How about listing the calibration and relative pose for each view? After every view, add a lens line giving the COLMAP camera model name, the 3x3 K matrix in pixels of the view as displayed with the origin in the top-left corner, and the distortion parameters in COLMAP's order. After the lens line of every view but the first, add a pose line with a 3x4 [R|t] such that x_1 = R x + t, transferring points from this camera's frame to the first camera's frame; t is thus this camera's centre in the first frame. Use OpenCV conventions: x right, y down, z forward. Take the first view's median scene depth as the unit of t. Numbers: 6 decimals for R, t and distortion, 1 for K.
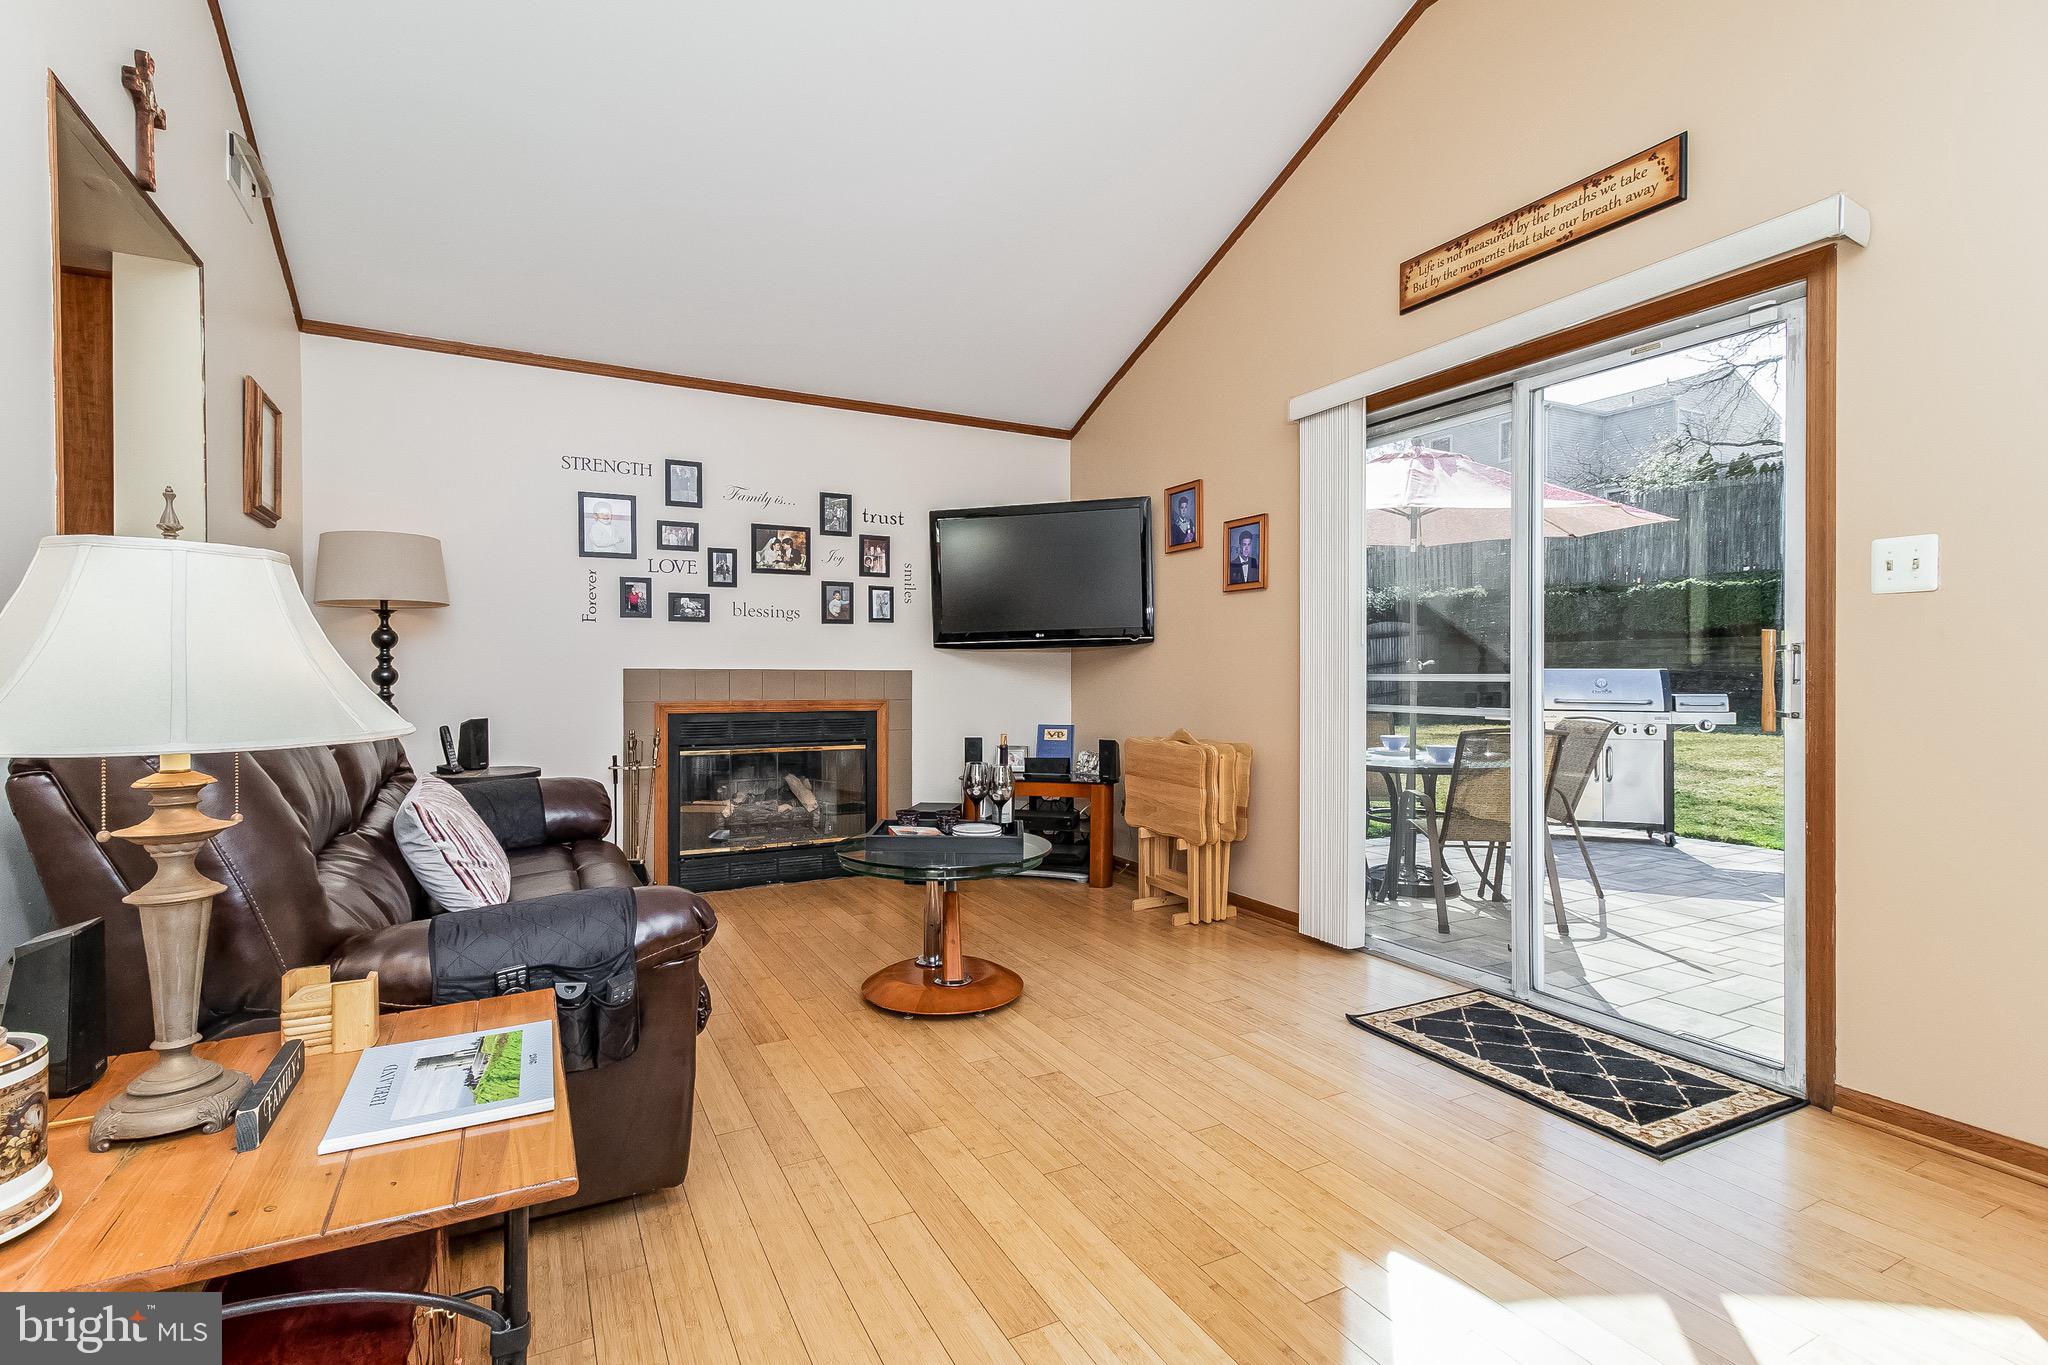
lens RADIAL K [[940.0, 0, 1015.5], [0, 940.0, 669.8], [0, 0, 1]] dist [0.030864, -0.000328]
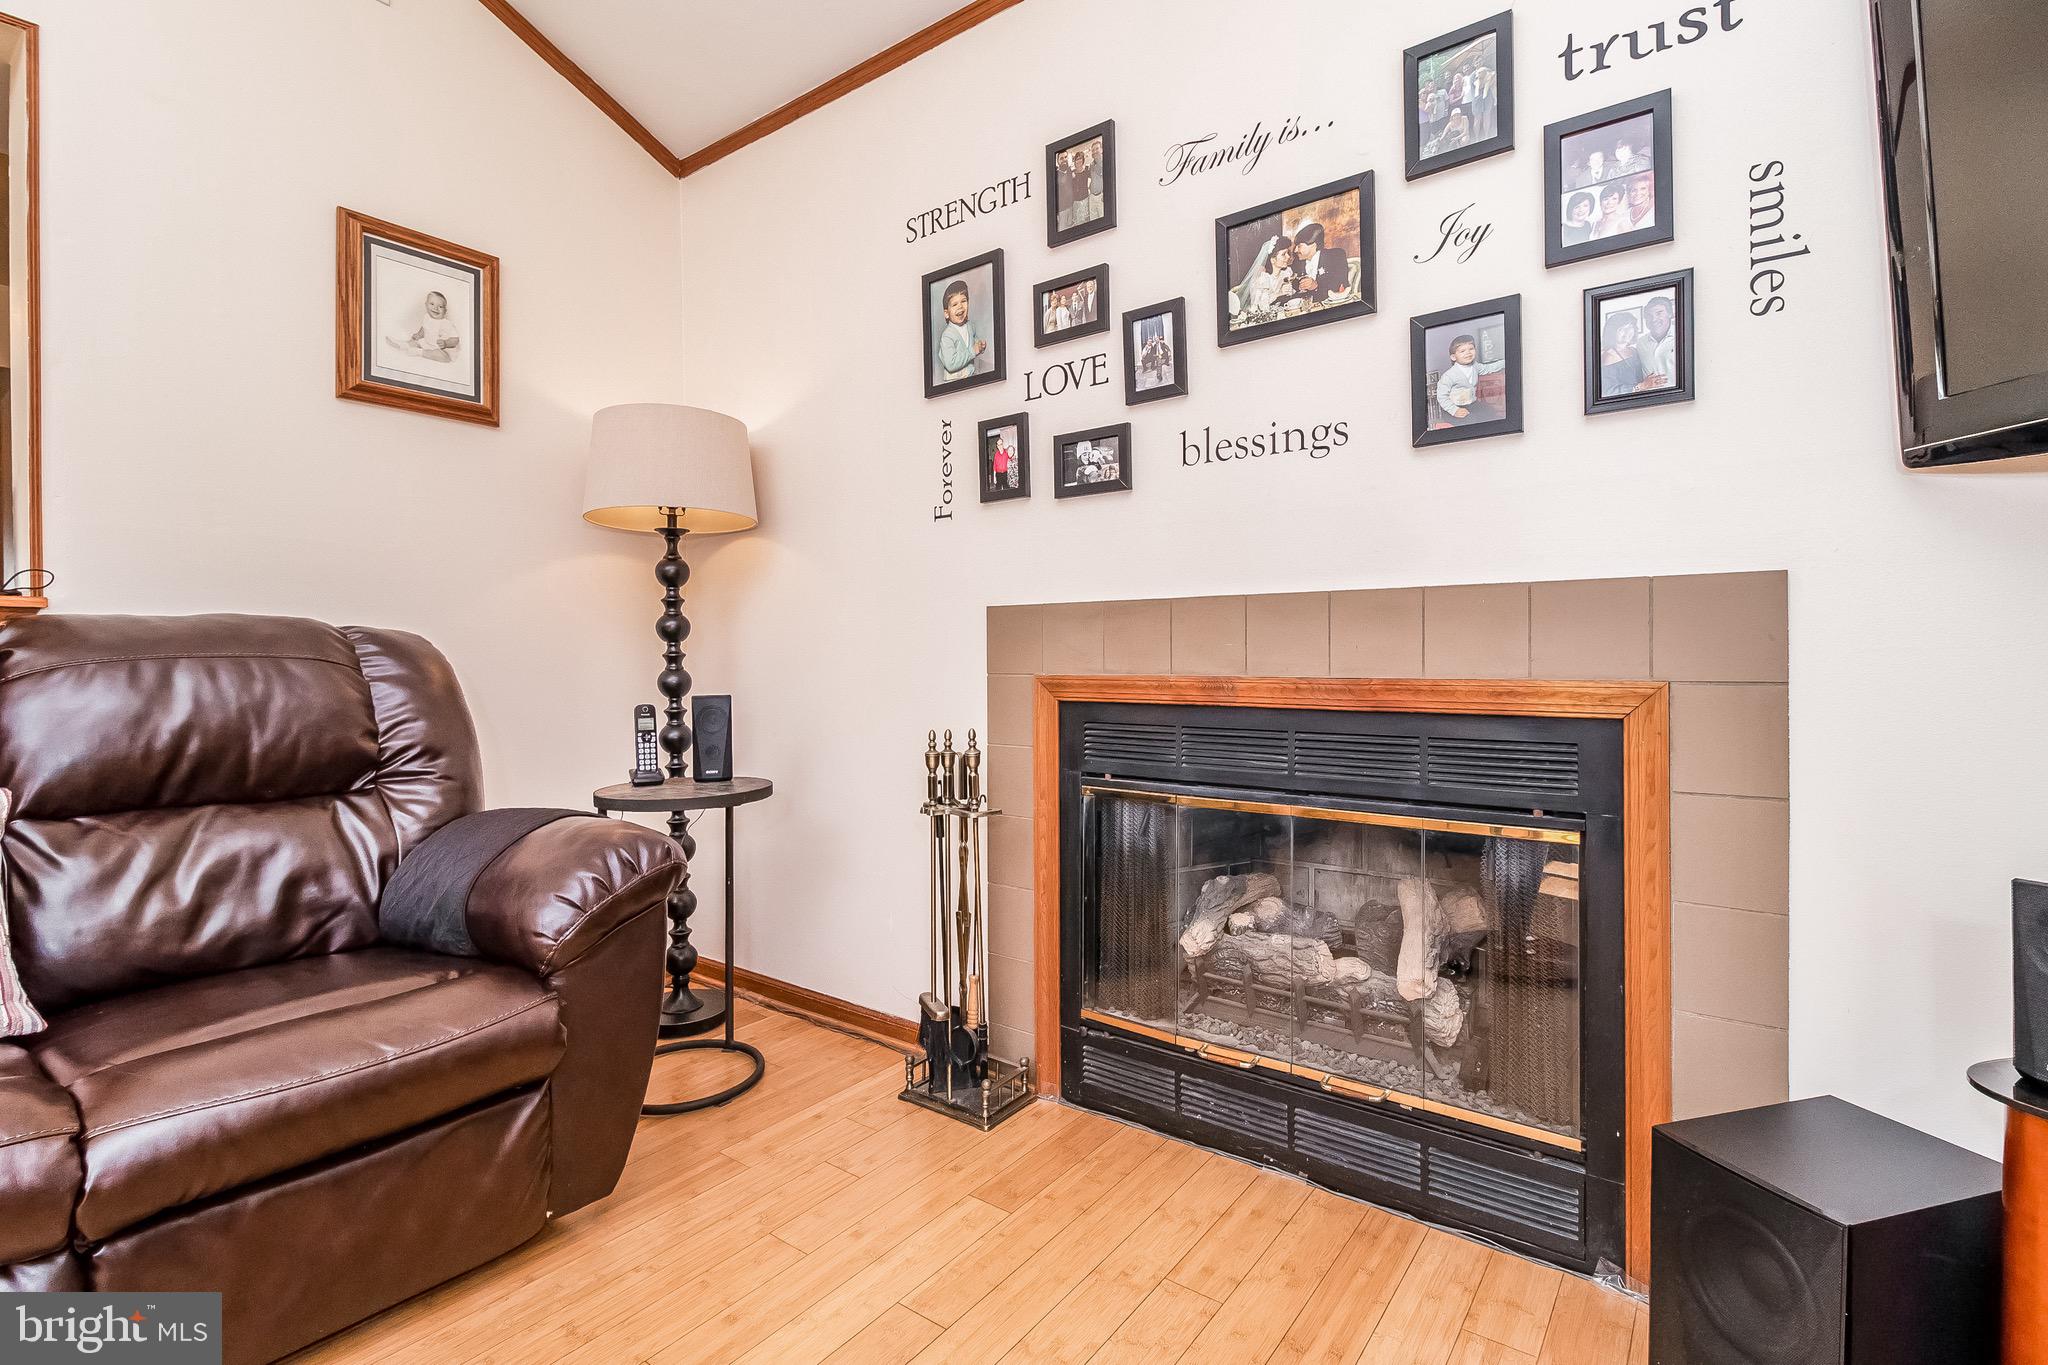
lens RADIAL K [[950.5, 0, 1015.7], [0, 950.5, 663.2], [0, 0, 1]] dist [0.002061, -0.000884]
pose [[0.417873, -0.000234, -0.908505, 0.042337], [0.007809, 0.999964, 0.003335, 0.025815], [0.908472, -0.008488, 0.417860, 0.772320]]
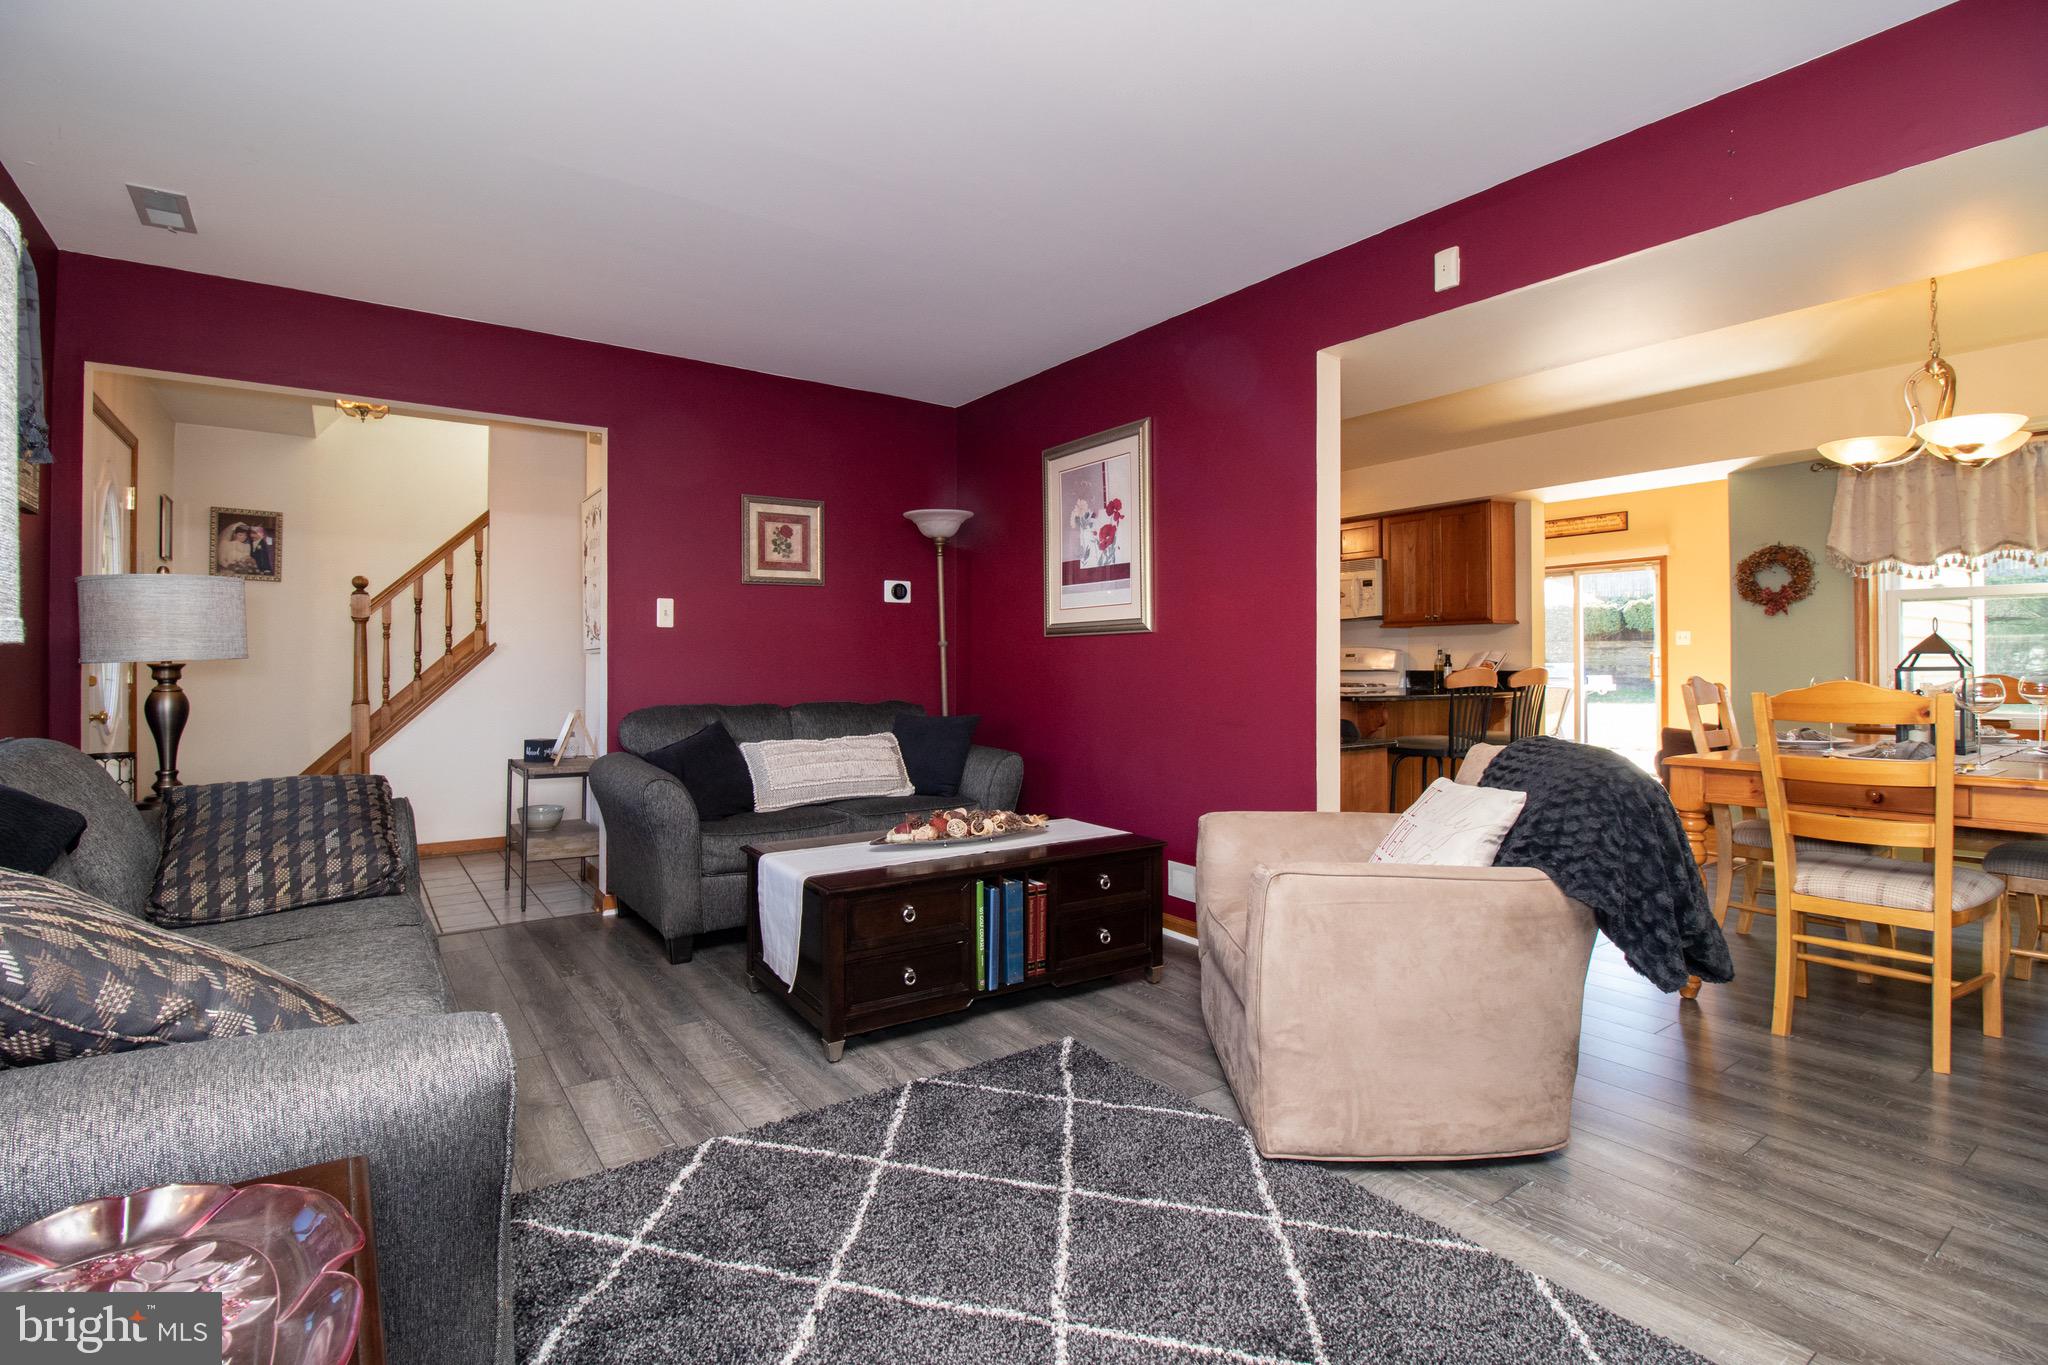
lens RADIAL K [[950.5, 0, 1015.7], [0, 950.5, 663.2], [0, 0, 1]] dist [0.002061, -0.000884]
pose [[0.992397, -0.001781, 0.123067, -1.106079], [0.001657, 0.999998, 0.001106, -0.006712], [-0.123069, -0.000894, 0.992398, -1.232689]]
